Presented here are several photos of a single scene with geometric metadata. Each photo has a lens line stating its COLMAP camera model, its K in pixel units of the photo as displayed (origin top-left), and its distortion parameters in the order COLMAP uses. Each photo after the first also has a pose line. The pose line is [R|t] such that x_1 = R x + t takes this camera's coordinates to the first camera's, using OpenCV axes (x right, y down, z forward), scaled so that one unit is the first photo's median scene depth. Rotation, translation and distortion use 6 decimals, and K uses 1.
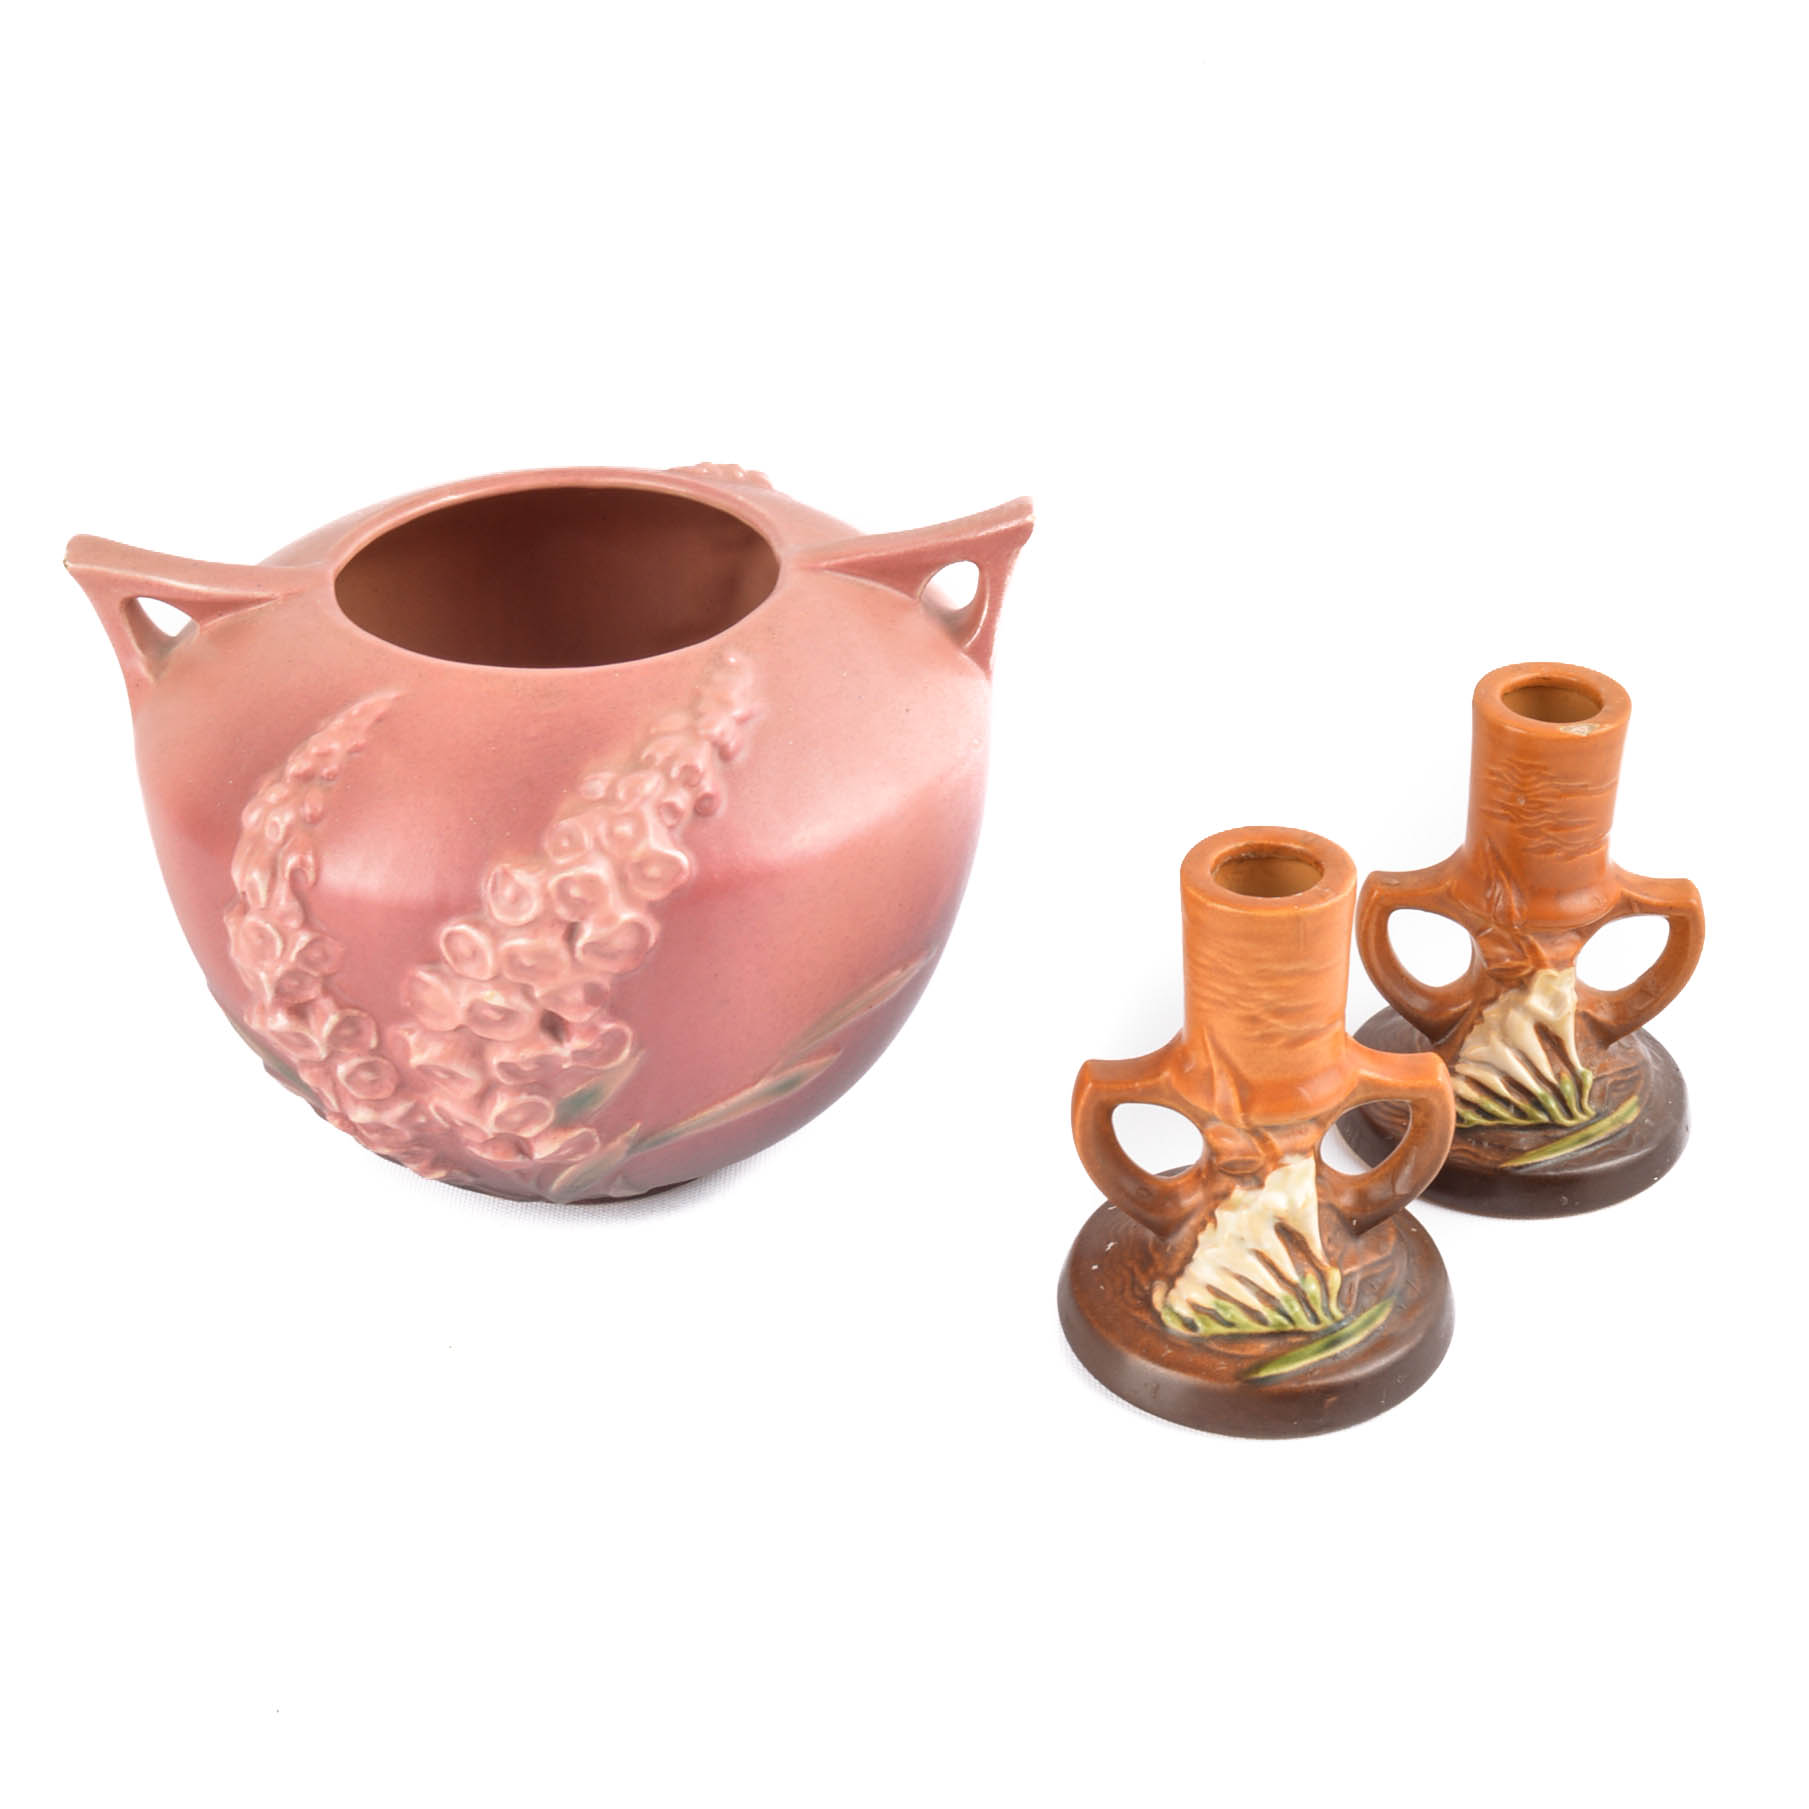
lens RADIAL K [[3332.0, 0, 904.5], [0, 3332.0, 904.5], [0, 0, 1]] dist [-0.130051, 0.011870]
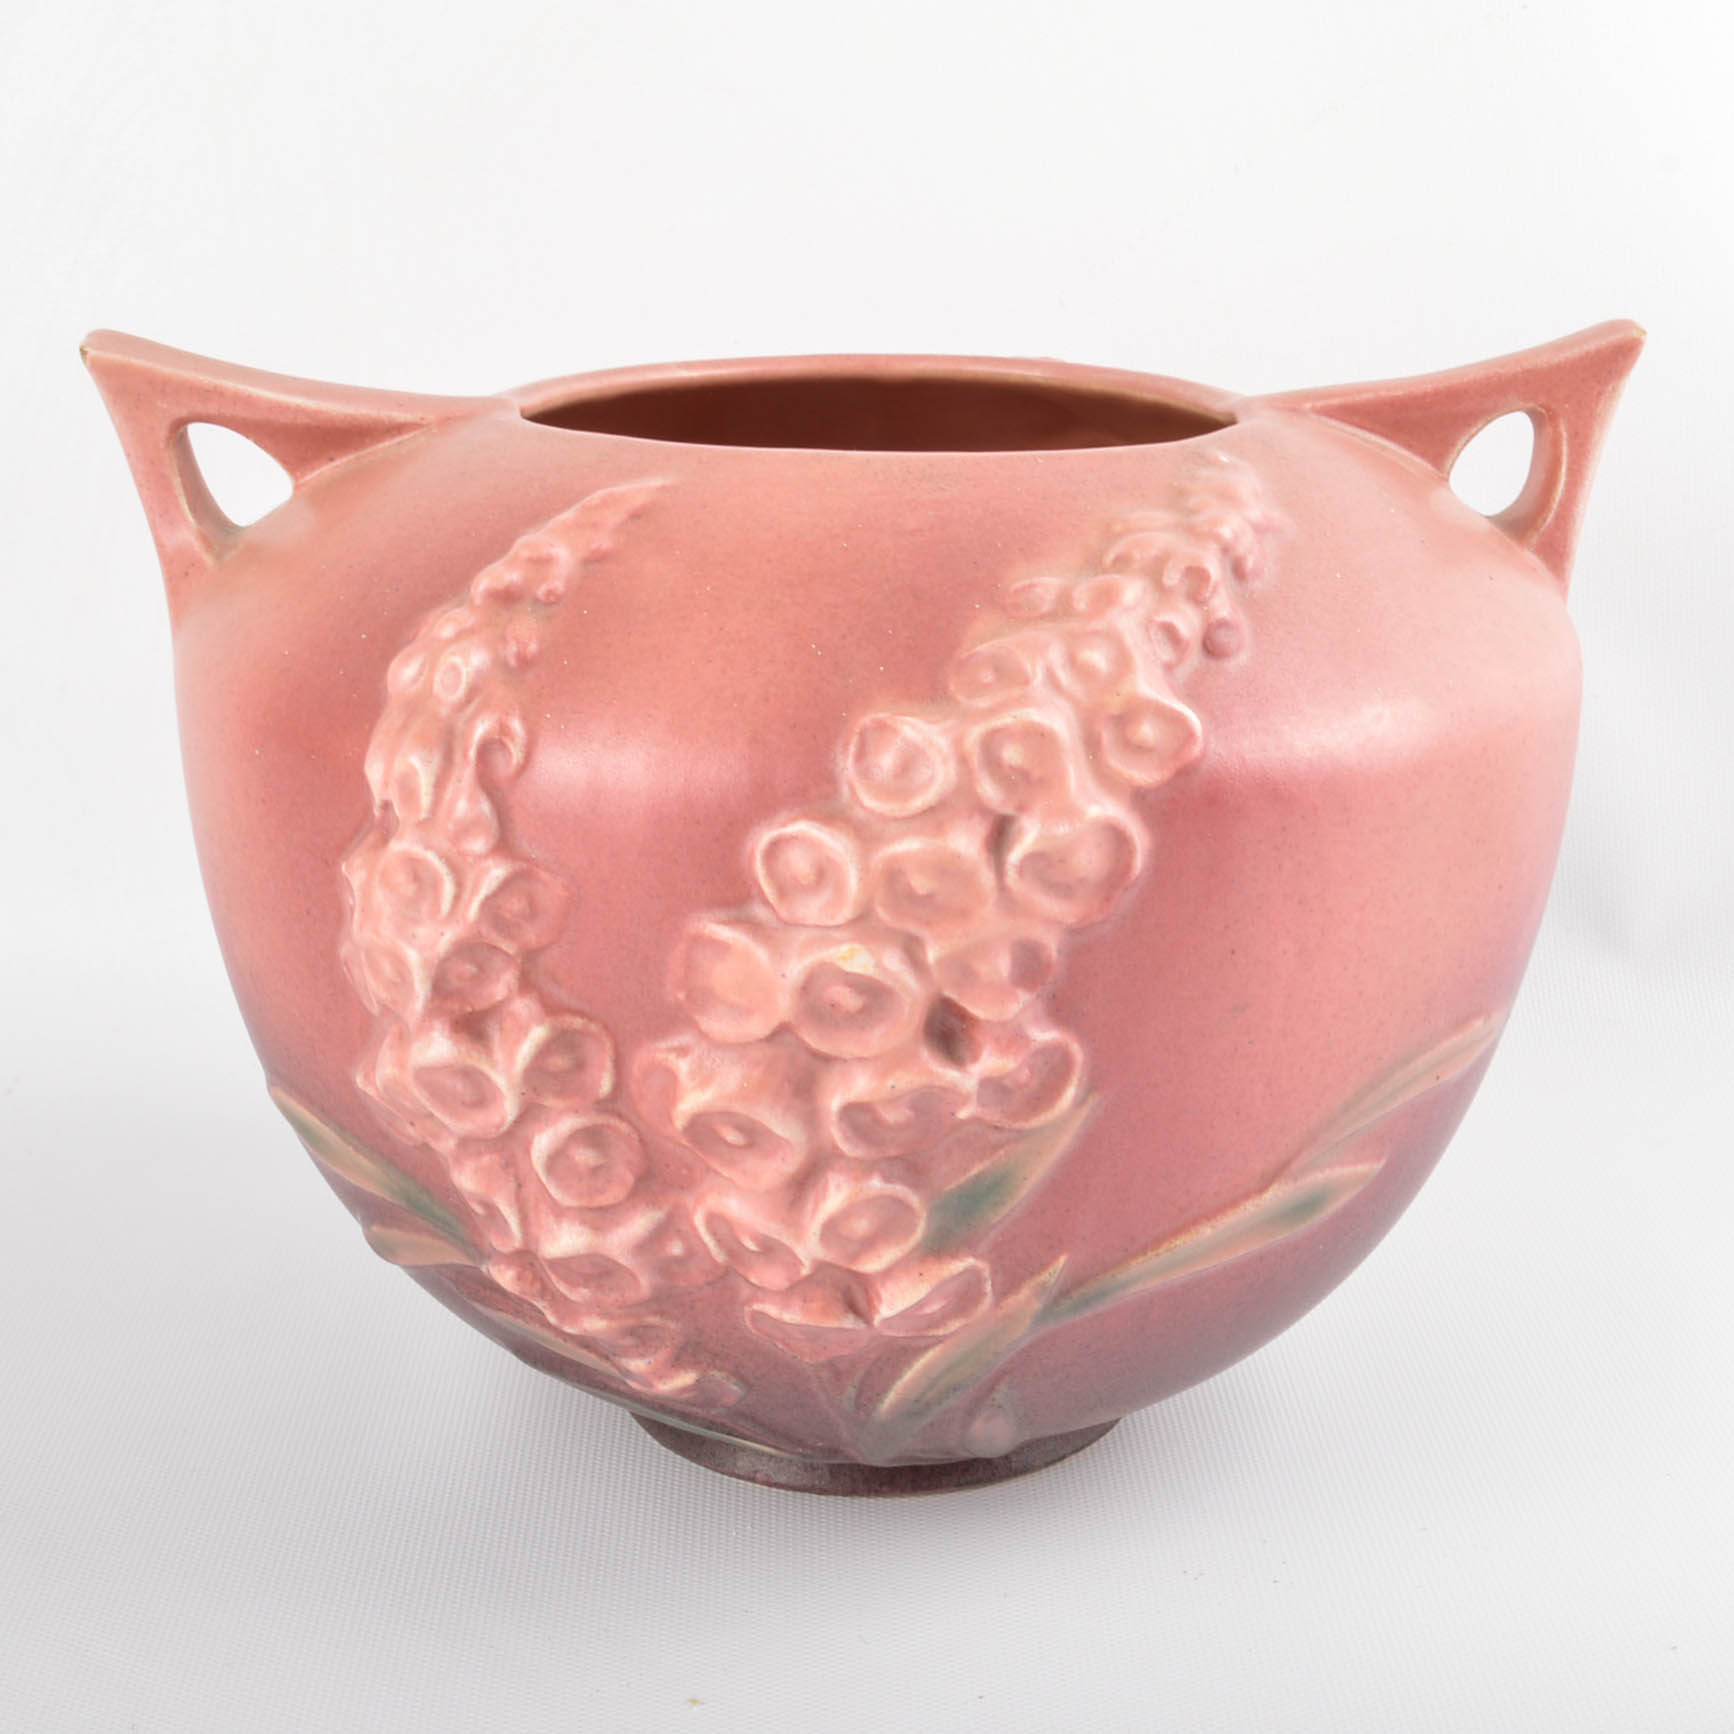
lens RADIAL K [[3193.8, 0, 867.0], [0, 3193.8, 867.0], [0, 0, 1]] dist [-0.130051, 0.011870]
pose [[0.999016, 0.007966, 0.043636, -0.141622], [0.003907, 0.964112, -0.265466, 0.149853], [-0.044185, 0.265375, 0.963132, 0.481784]]
